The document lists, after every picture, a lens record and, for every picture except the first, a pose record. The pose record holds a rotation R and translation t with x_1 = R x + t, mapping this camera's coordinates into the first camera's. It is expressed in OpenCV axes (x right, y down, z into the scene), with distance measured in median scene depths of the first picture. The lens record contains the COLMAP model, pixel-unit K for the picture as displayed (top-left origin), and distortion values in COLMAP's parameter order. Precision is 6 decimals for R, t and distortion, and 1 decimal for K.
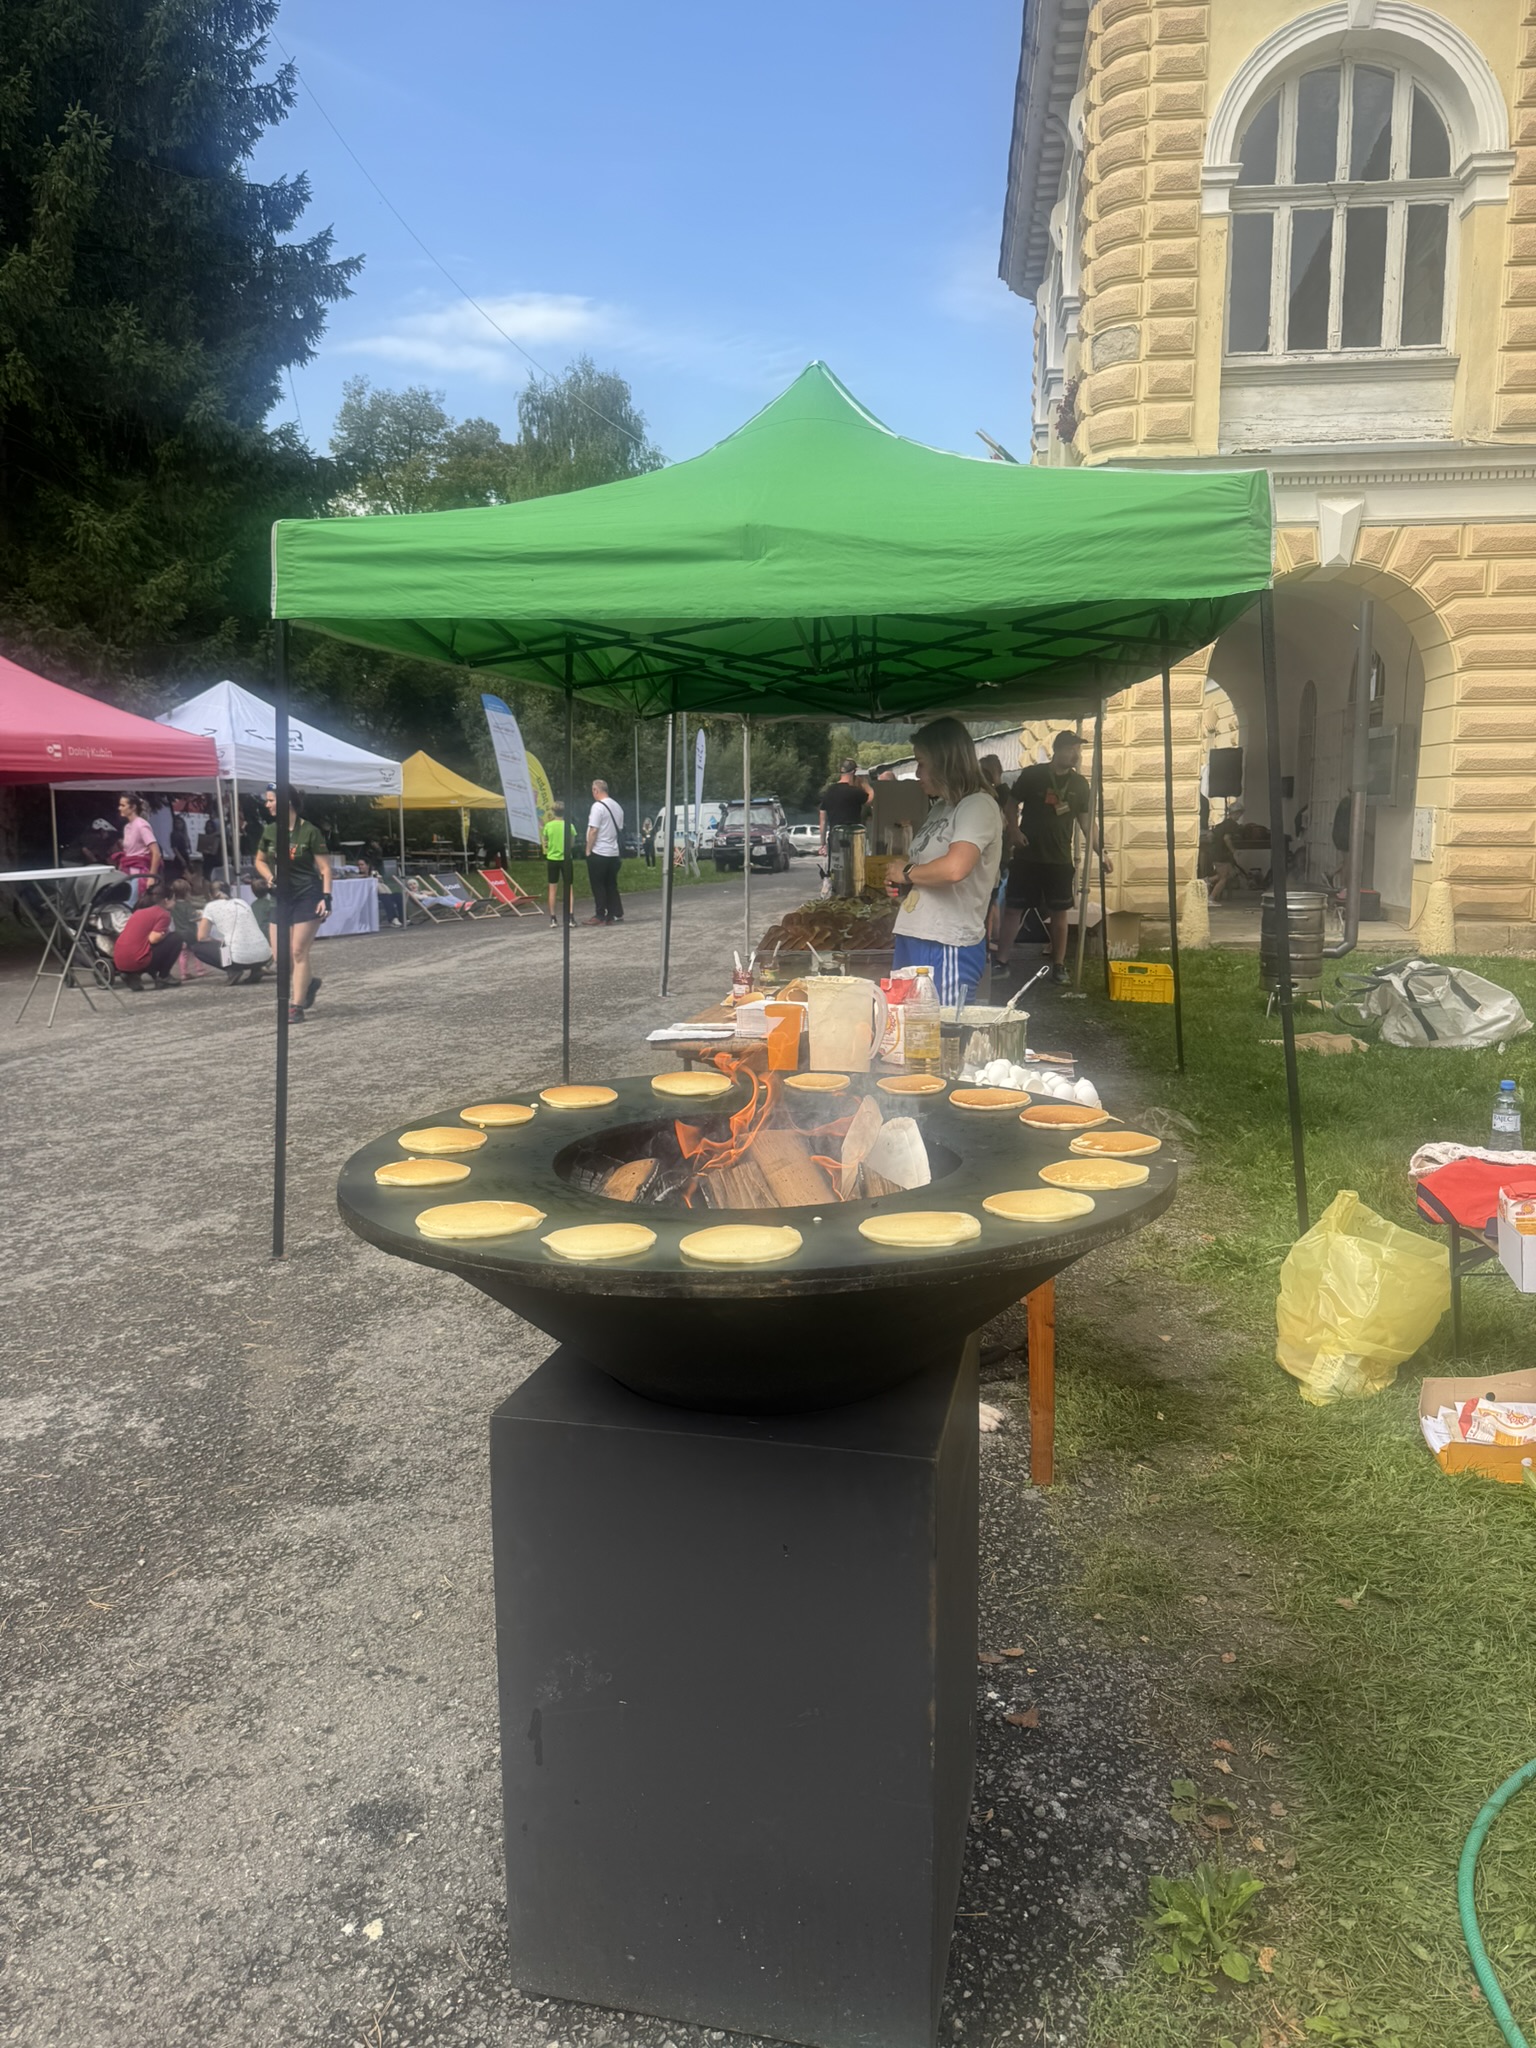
lens RADIAL K [[1451.8, 0, 768.0], [0, 1451.8, 1024.0], [0, 0, 1]] dist [-0.010964, -0.011331]
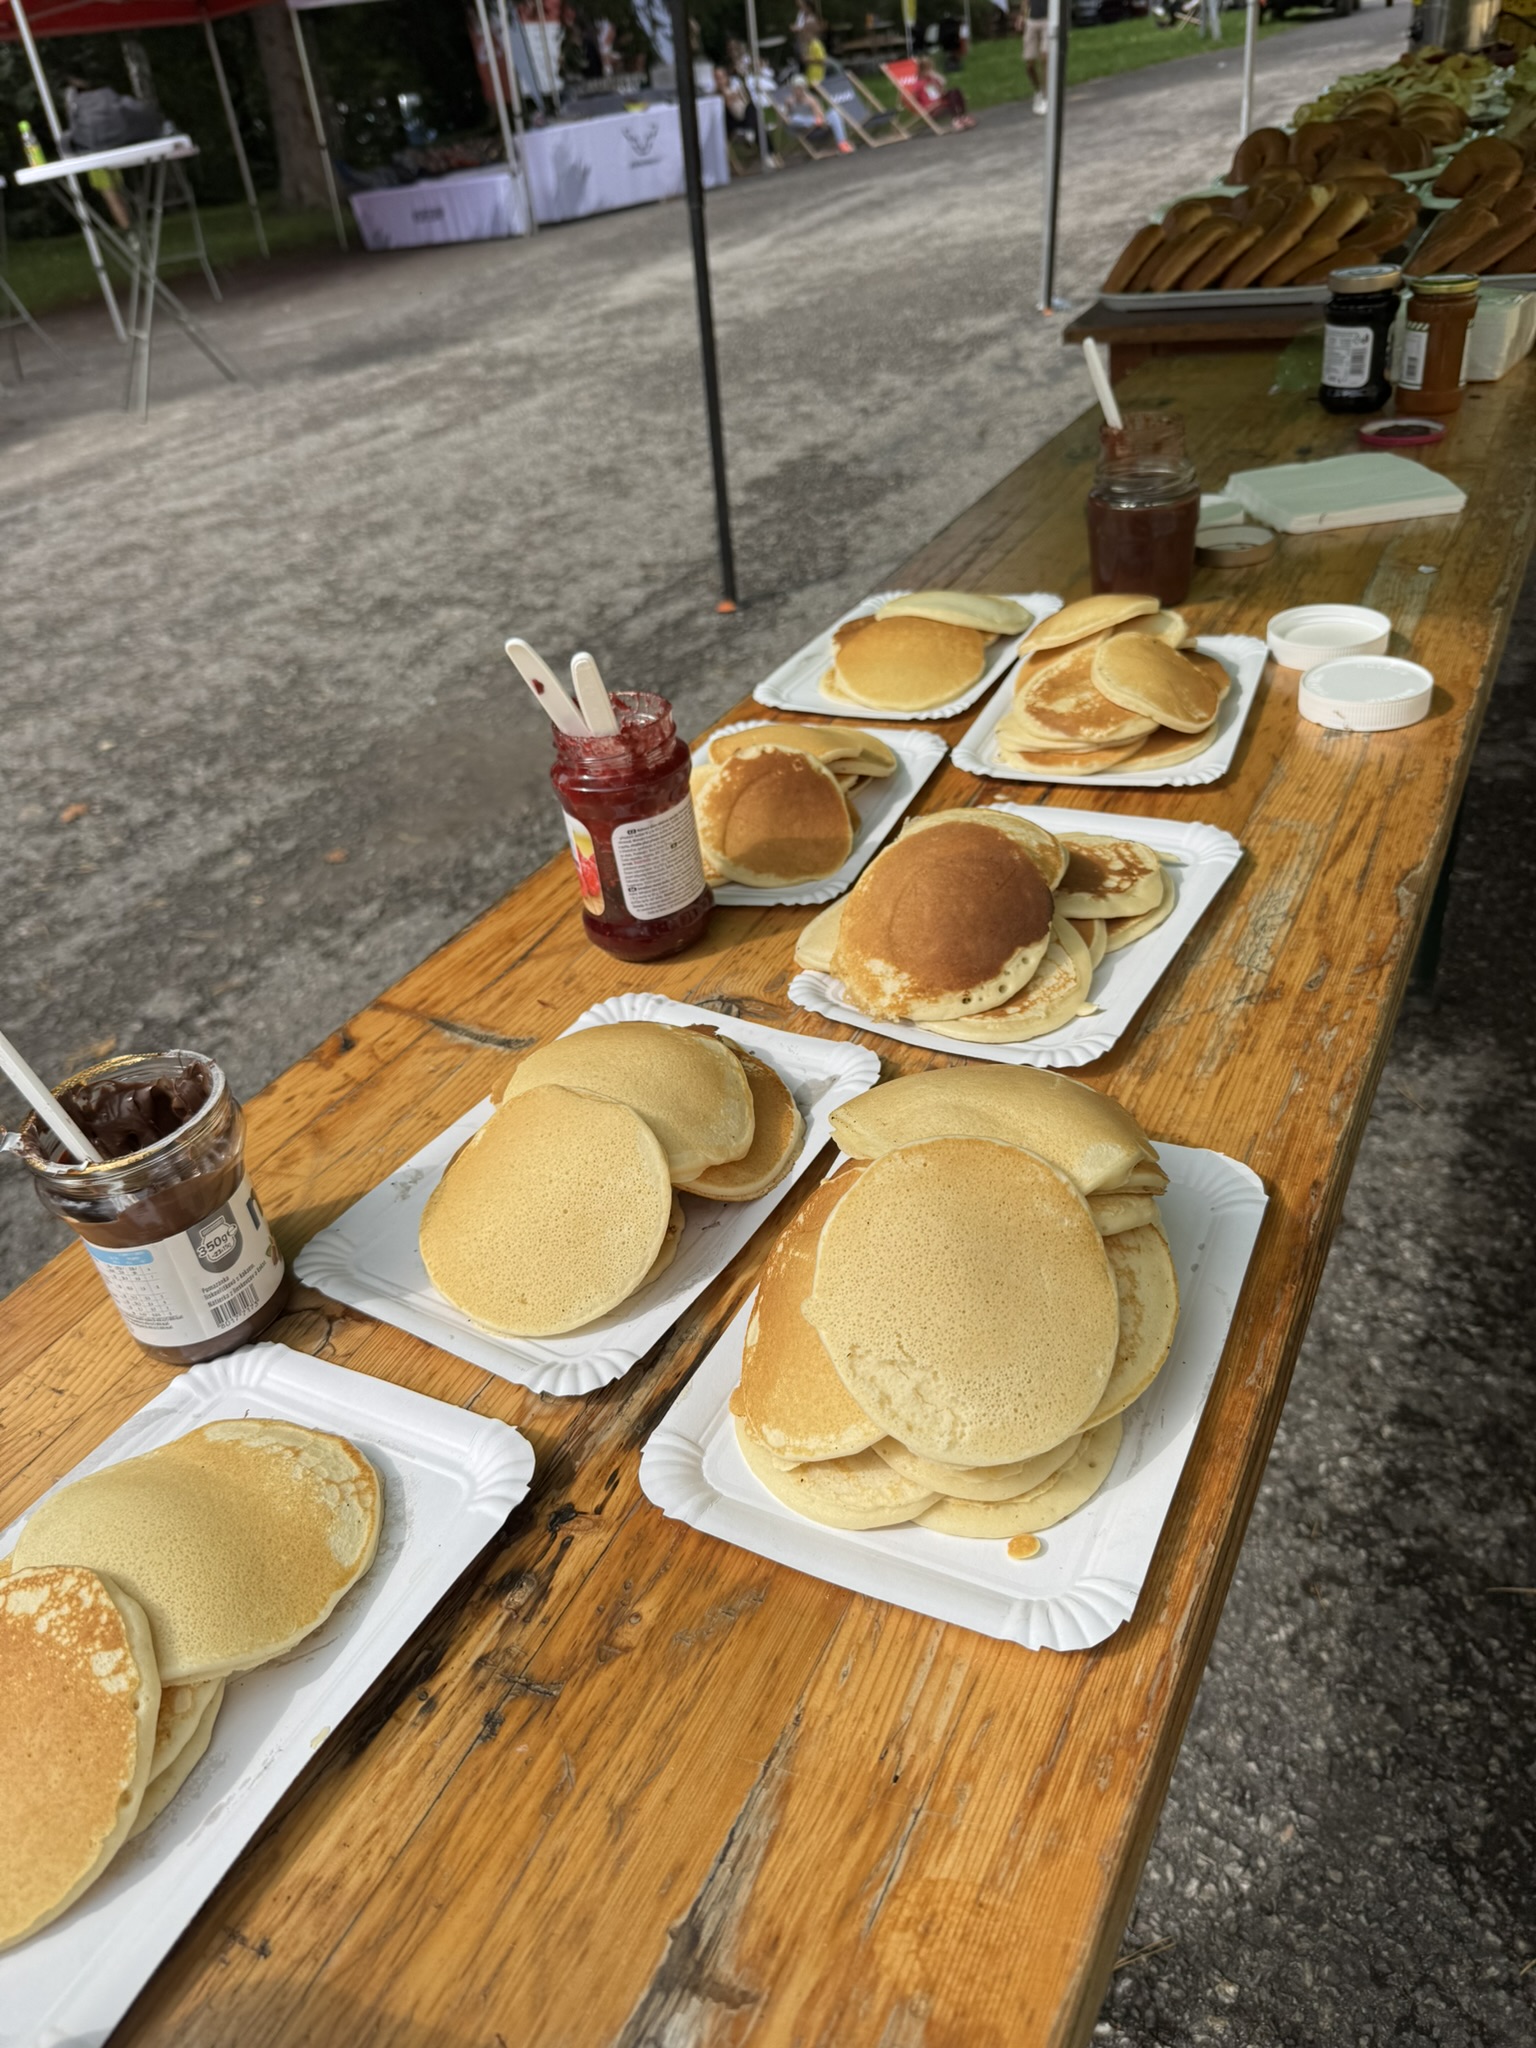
lens RADIAL K [[1451.8, 0, 768.0], [0, 1451.8, 1024.0], [0, 0, 1]] dist [-0.010964, -0.011331]
pose [[0.944586, 0.087176, -0.316478, 0.020673], [0.071304, 0.886585, 0.457036, -0.034635], [0.320427, -0.454276, 0.831240, 0.387264]]
